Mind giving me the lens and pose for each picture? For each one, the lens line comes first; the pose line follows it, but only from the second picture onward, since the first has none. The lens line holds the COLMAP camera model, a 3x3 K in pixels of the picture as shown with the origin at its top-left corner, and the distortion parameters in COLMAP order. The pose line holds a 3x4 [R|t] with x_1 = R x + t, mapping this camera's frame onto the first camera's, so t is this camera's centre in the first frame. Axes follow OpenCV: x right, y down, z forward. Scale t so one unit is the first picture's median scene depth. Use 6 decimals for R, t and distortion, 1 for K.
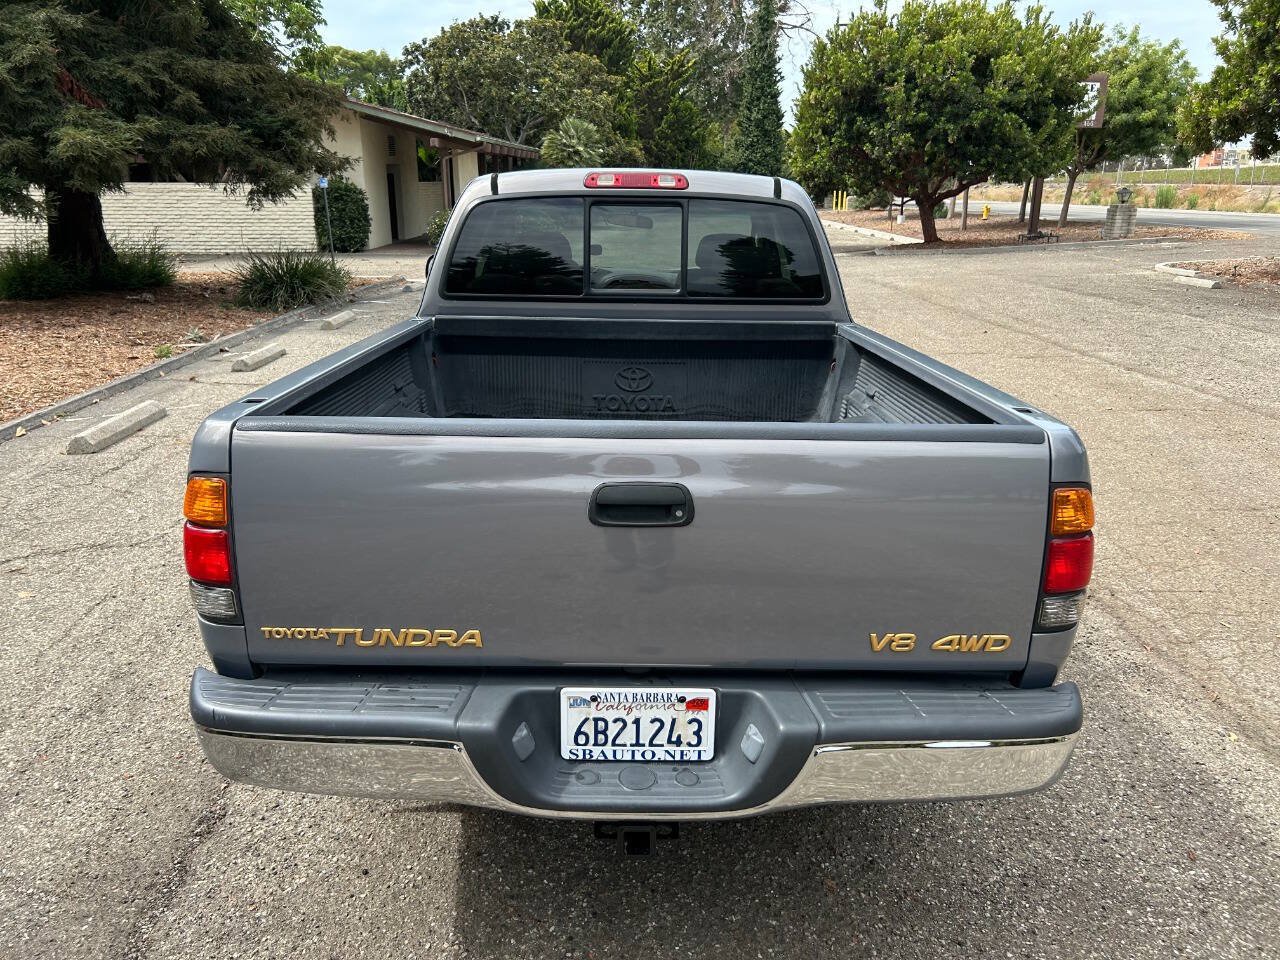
lens RADIAL K [[971.2, 0, 638.0], [0, 971.2, 483.6], [0, 0, 1]] dist [0.039465, -0.047446]
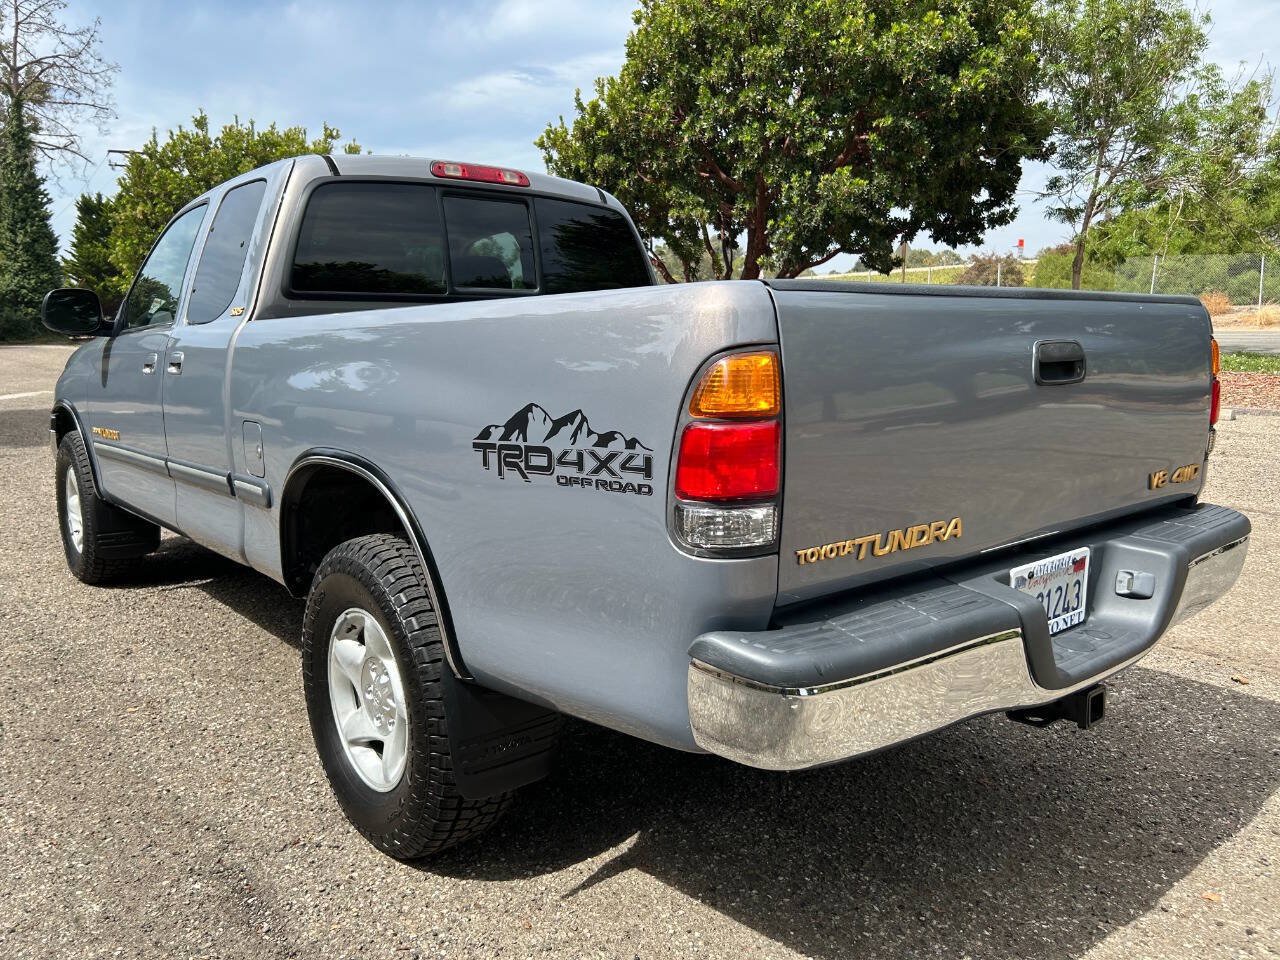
lens RADIAL K [[969.4, 0, 635.9], [0, 969.4, 472.9], [0, 0, 1]] dist [0.050023, -0.062021]
pose [[0.773645, -0.108532, 0.624255, -0.068232], [0.195490, 0.978042, -0.072230, 0.008393], [-0.602708, 0.177916, 0.777874, 0.033843]]
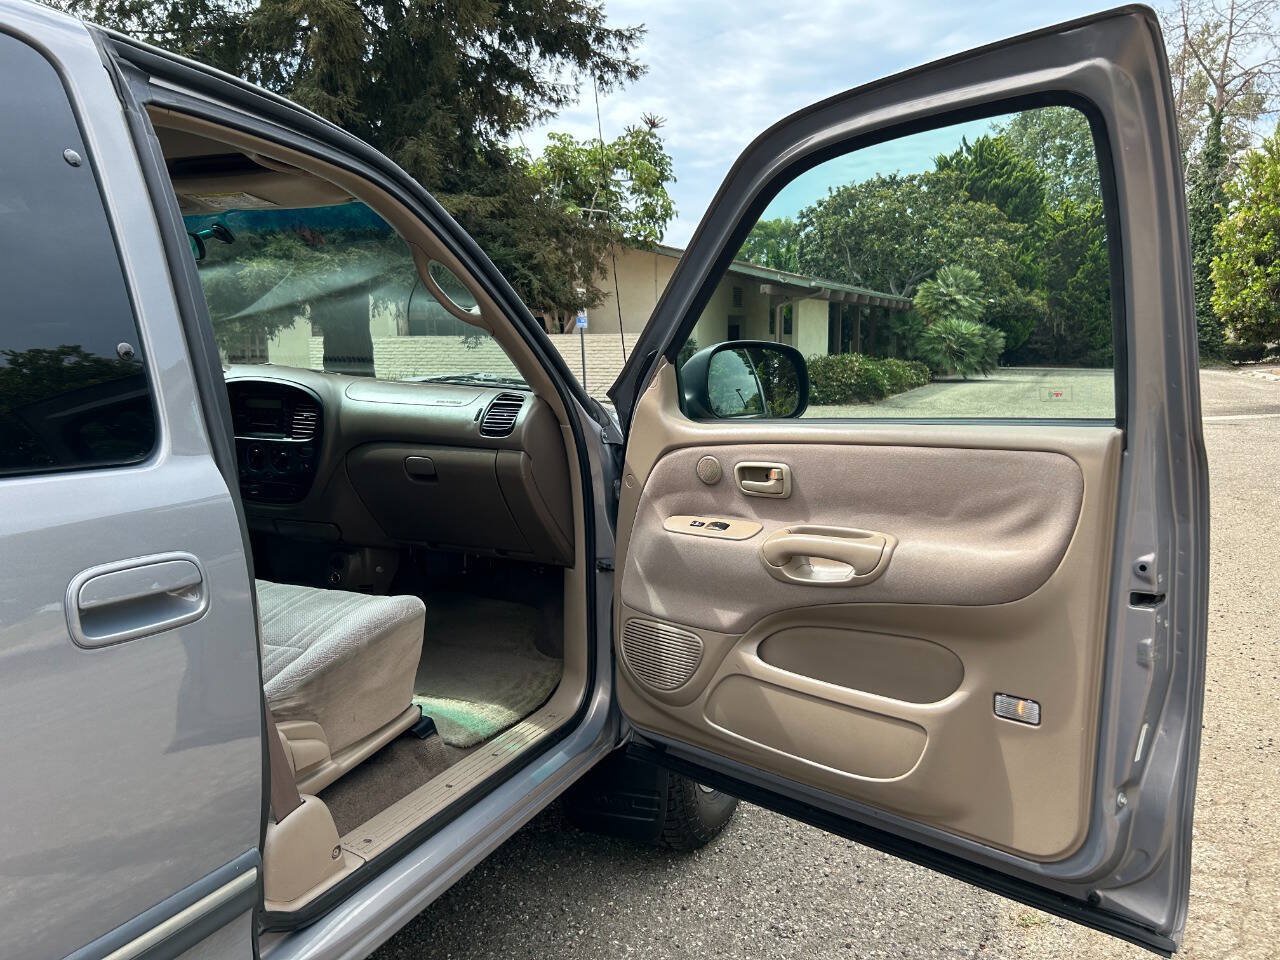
lens RADIAL K [[971.2, 0, 638.0], [0, 971.2, 483.6], [0, 0, 1]] dist [0.039465, -0.047446]
pose [[0.914468, 0.049489, -0.401621, 0.064782], [-0.112068, 0.984646, -0.133843, -0.025624], [0.388830, 0.167404, 0.905973, 0.134744]]
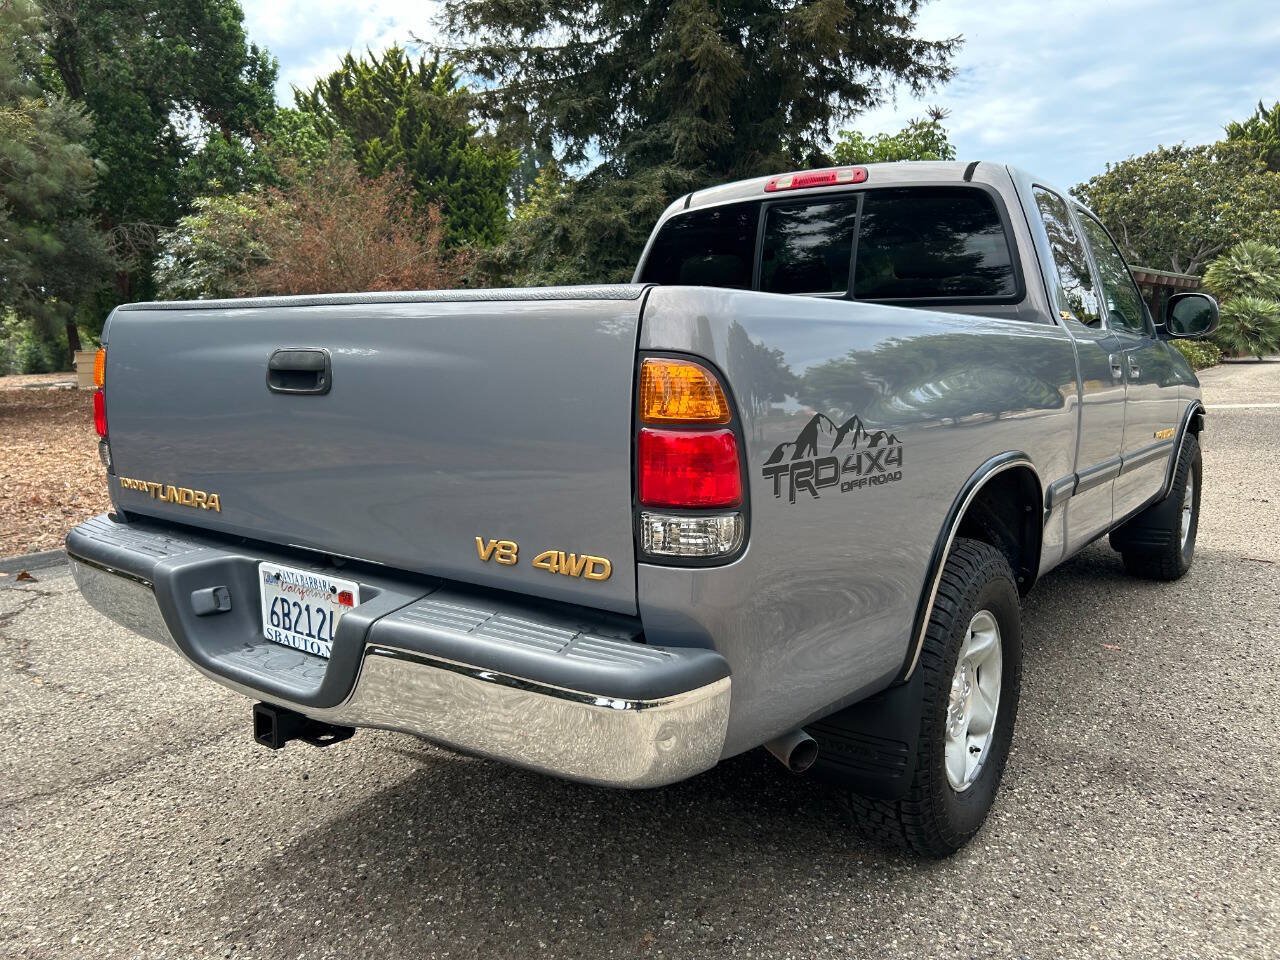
lens RADIAL K [[970.3, 0, 639.5], [0, 970.3, 486.4], [0, 0, 1]] dist [0.046182, -0.057623]
pose [[0.798076, 0.076498, -0.597681, 0.060667], [-0.160720, 0.982998, -0.088793, 0.011642], [0.580726, 0.166923, 0.796802, 0.029536]]
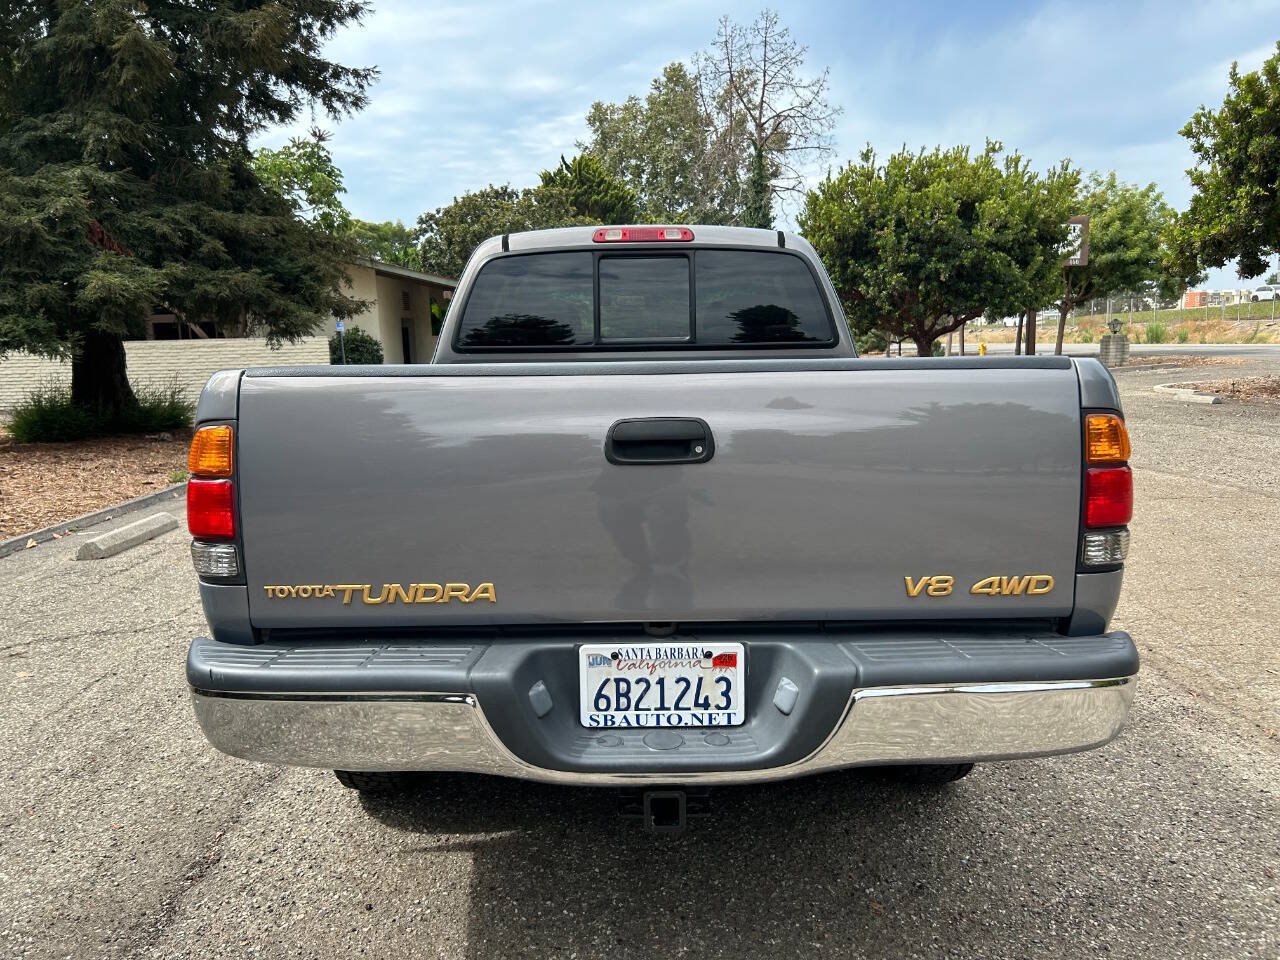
lens RADIAL K [[970.3, 0, 639.5], [0, 970.3, 486.4], [0, 0, 1]] dist [0.046182, -0.057623]
pose [[0.999611, -0.026900, -0.007411, -0.000726], [0.025487, 0.988382, -0.149840, 0.014549], [0.011355, 0.149593, 0.988682, 0.003410]]
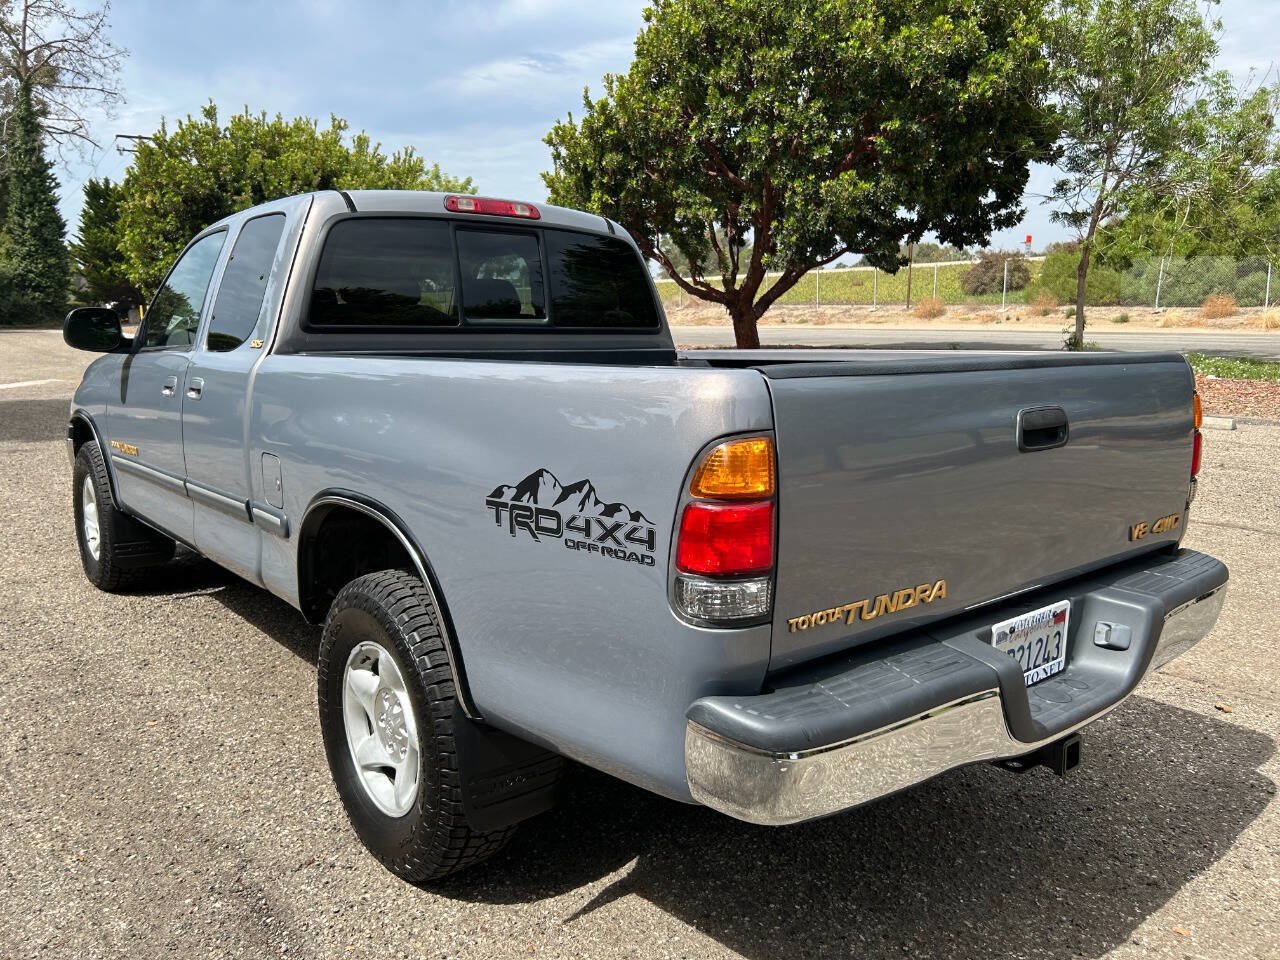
lens RADIAL K [[969.4, 0, 635.9], [0, 969.4, 472.9], [0, 0, 1]] dist [0.050023, -0.062021]
pose [[0.777378, -0.104030, 0.620372, -0.070205], [0.181722, 0.981320, -0.063155, 0.003854], [-0.602214, 0.161831, 0.781761, 0.029959]]
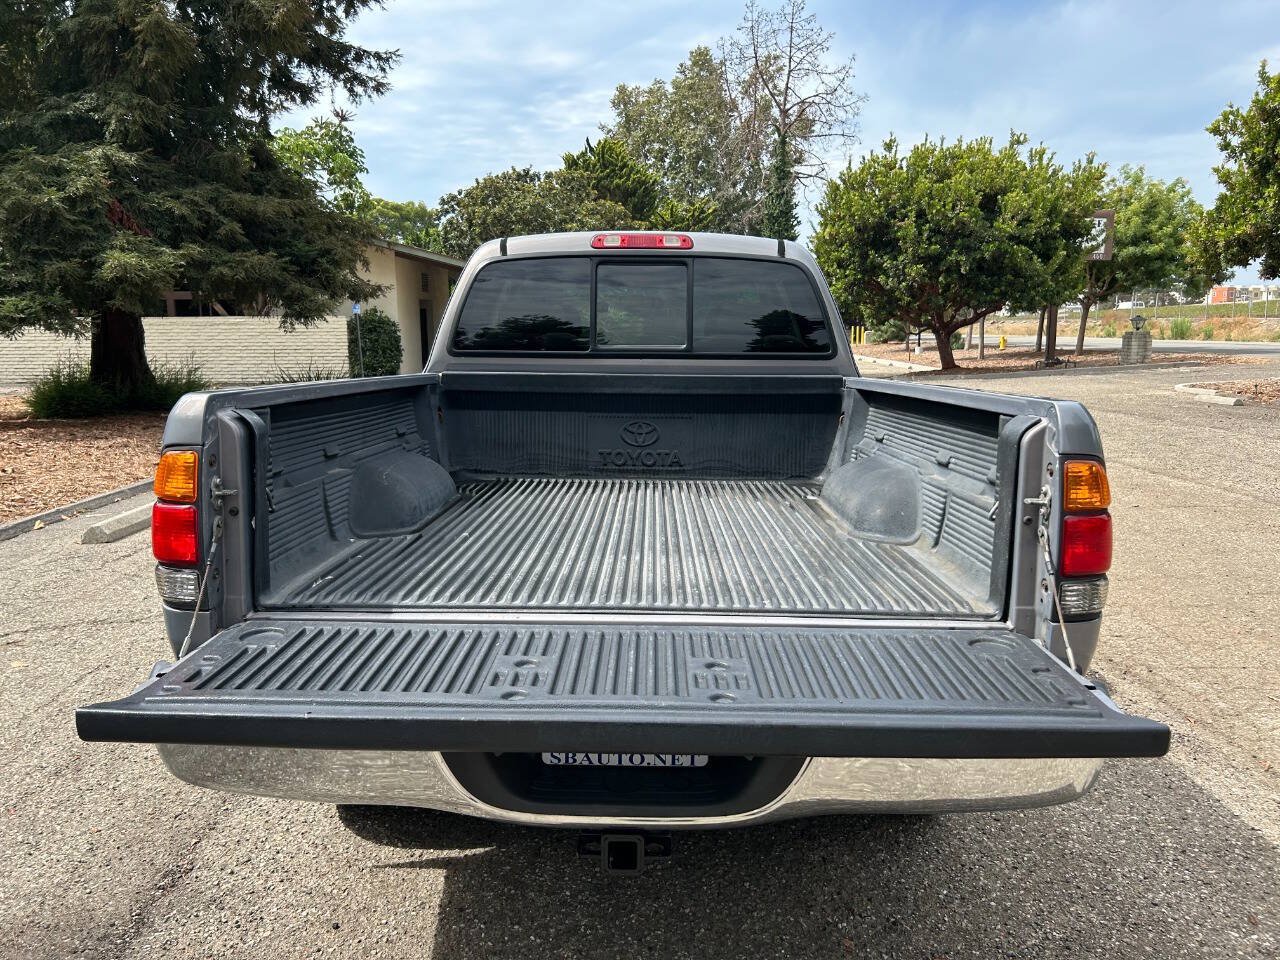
lens RADIAL K [[969.4, 0, 635.9], [0, 969.4, 472.9], [0, 0, 1]] dist [0.050023, -0.062021]
pose [[0.999617, -0.002561, -0.027558, 0.002645], [-0.001509, 0.989185, -0.146665, 0.010835], [0.027635, 0.146651, 0.988802, 0.004006]]
